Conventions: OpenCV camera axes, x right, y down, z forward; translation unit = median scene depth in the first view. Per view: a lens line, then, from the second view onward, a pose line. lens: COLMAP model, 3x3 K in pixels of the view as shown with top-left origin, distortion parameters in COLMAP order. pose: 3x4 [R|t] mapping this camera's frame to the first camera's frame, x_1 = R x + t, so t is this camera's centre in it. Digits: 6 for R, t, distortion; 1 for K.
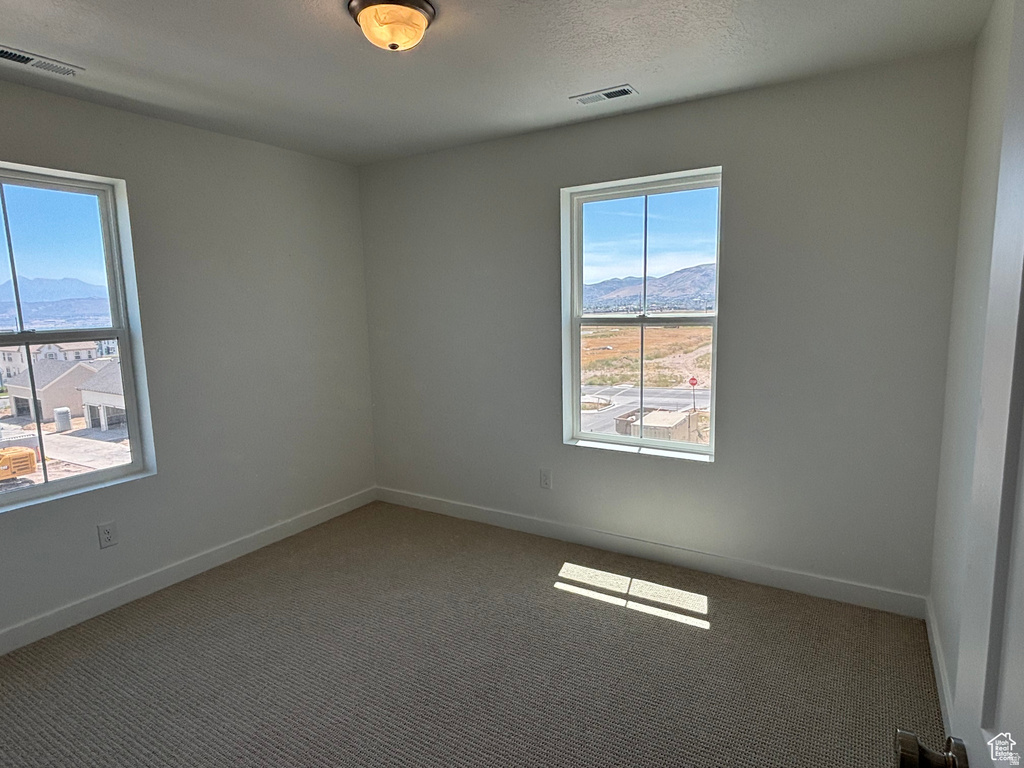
lens RADIAL K [[581.4, 0, 508.3], [0, 581.4, 382.9], [0, 0, 1]] dist [-0.003247, -0.001740]
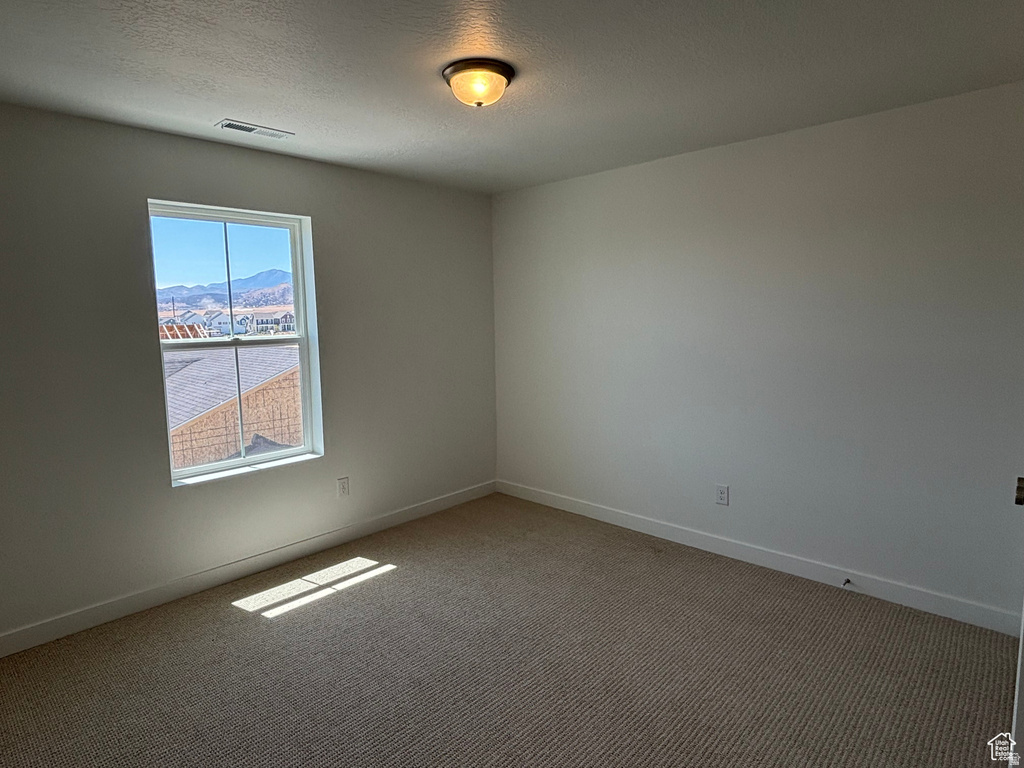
lens RADIAL K [[581.4, 0, 508.3], [0, 581.4, 382.9], [0, 0, 1]] dist [-0.003247, -0.001740]
pose [[0.197396, -0.115050, 0.973549, -0.716468], [0.131501, 0.987222, 0.090003, -0.071624], [-0.971464, 0.110257, 0.210003, 0.341695]]
